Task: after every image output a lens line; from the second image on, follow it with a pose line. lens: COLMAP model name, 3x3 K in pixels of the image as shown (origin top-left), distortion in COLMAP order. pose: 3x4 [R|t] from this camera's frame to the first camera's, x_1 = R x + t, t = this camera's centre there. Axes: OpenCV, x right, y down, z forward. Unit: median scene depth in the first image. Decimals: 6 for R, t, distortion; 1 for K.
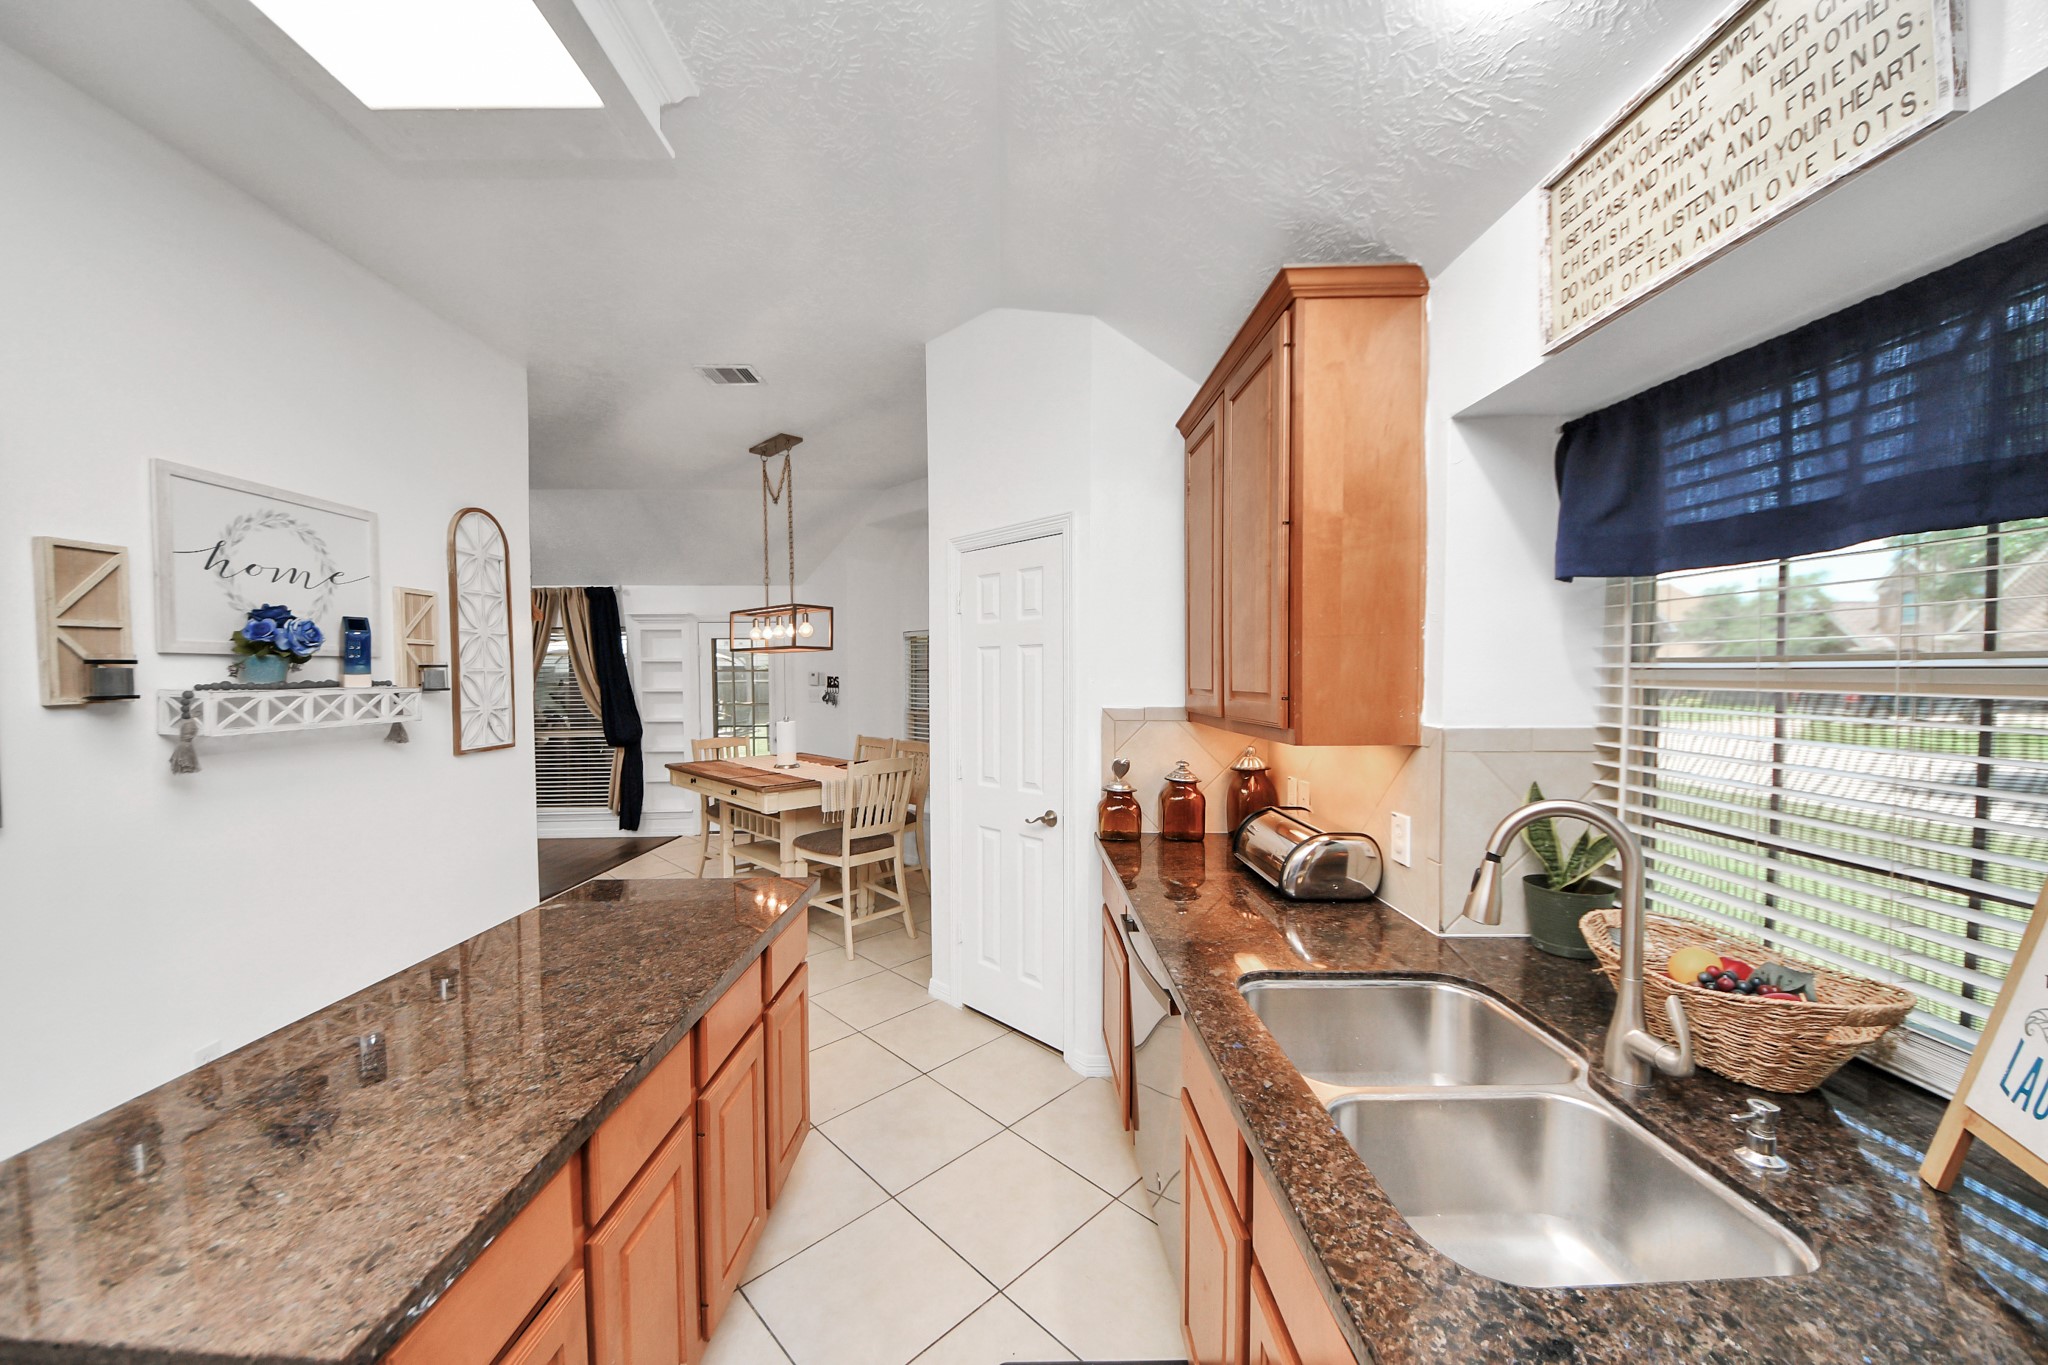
lens RADIAL K [[719.5, 0, 1013.3], [0, 719.5, 696.4], [0, 0, 1]] dist [0.031859, -0.024422]
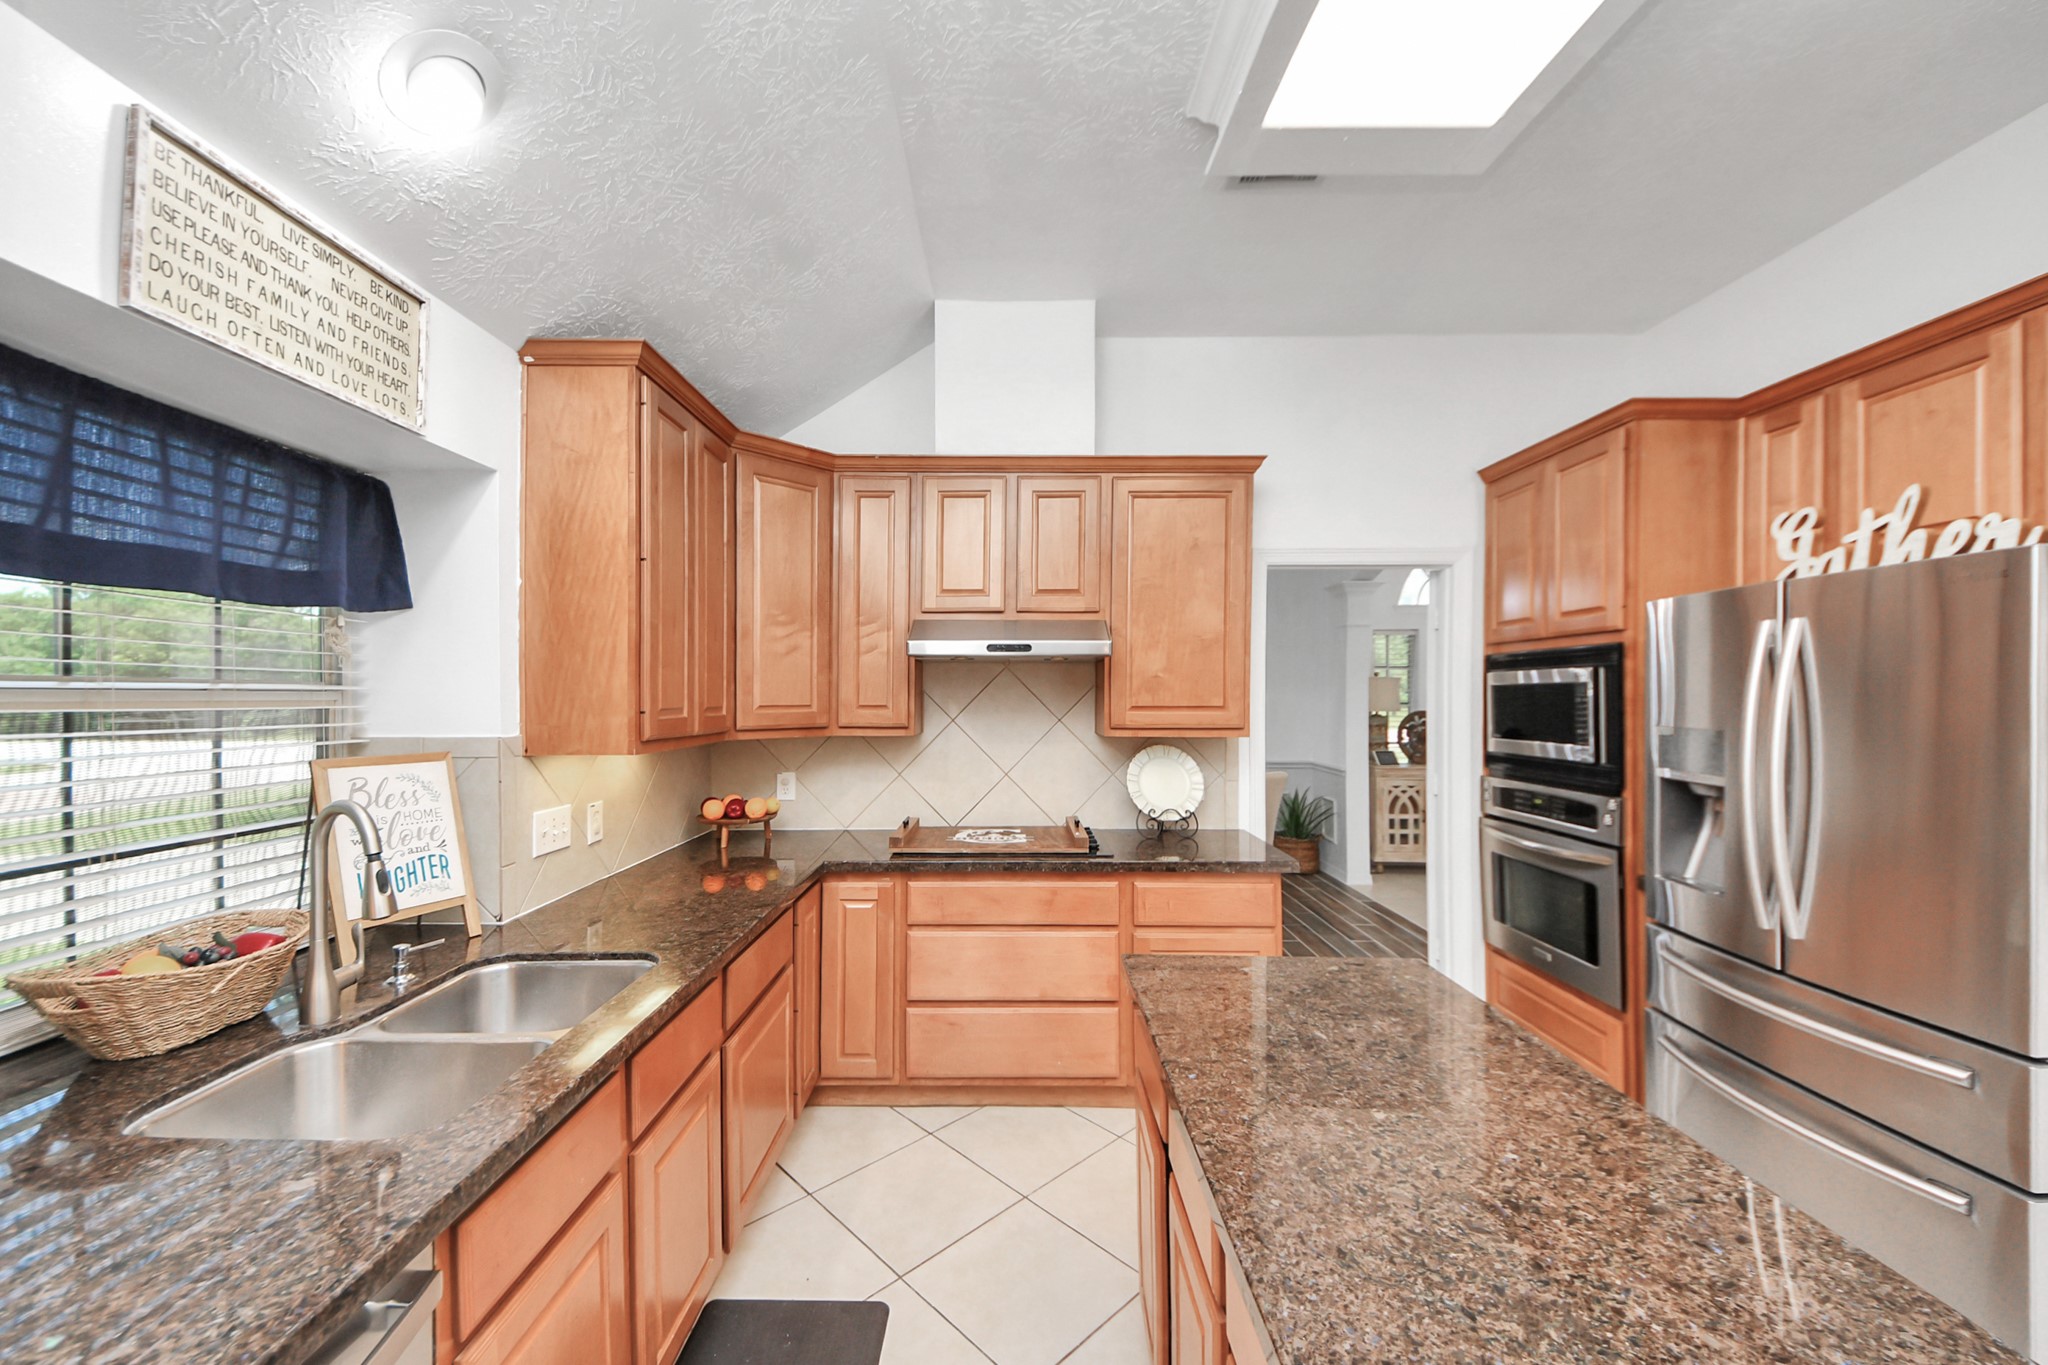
lens RADIAL K [[746.7, 0, 1012.9], [0, 746.7, 689.1], [0, 0, 1]] dist [-0.000170, -0.000249]
pose [[-0.999916, 0.006081, -0.011483, -0.297956], [0.005773, 0.999627, 0.026689, -0.066919], [0.011641, 0.026620, -0.999578, 2.215526]]
